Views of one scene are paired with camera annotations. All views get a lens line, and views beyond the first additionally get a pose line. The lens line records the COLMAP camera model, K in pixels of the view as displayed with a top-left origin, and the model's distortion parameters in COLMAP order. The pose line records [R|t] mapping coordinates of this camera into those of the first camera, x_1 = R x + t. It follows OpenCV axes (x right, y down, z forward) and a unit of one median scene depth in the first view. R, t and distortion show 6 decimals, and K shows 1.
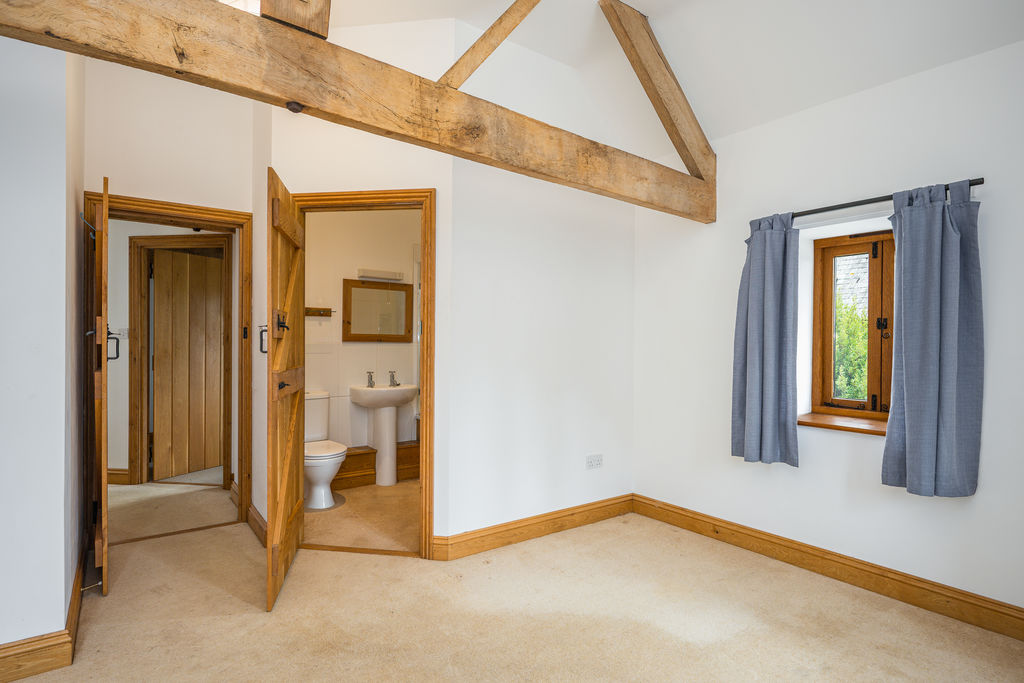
lens RADIAL K [[533.8, 0, 520.0], [0, 533.8, 340.8], [0, 0, 1]] dist [-0.000921, 0.000584]
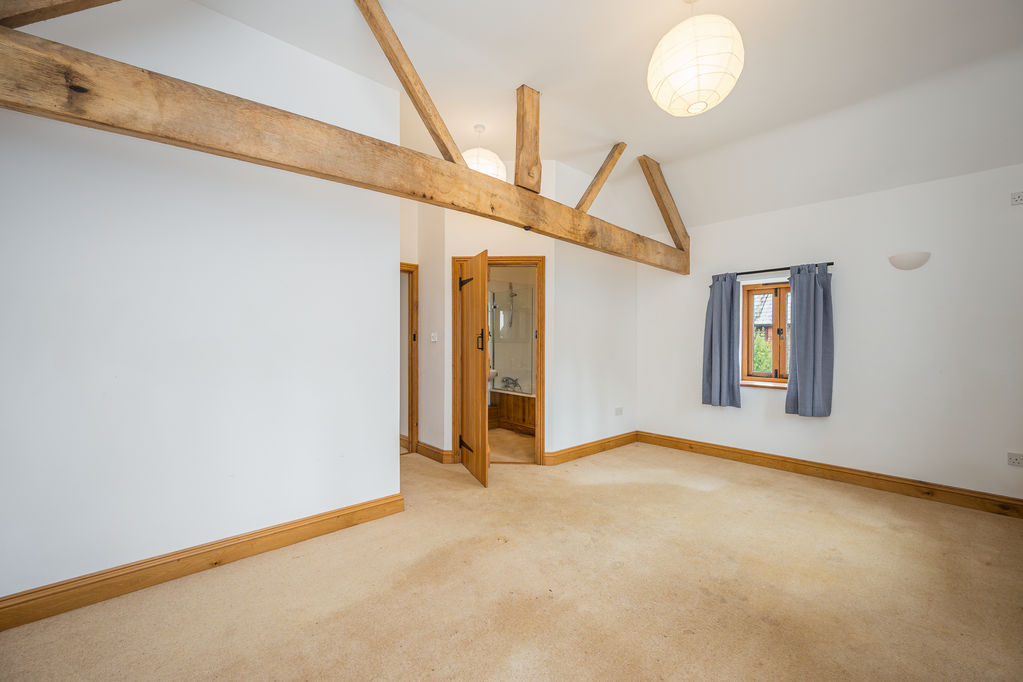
lens RADIAL K [[415.4, 0, 514.3], [0, 415.4, 339.9], [0, 0, 1]] dist [-0.003909, 0.000901]
pose [[0.995071, -0.004597, 0.099059, -0.429478], [0.004576, 0.999989, 0.000446, -0.008284], [-0.099060, 0.000009, 0.995081, -0.390469]]
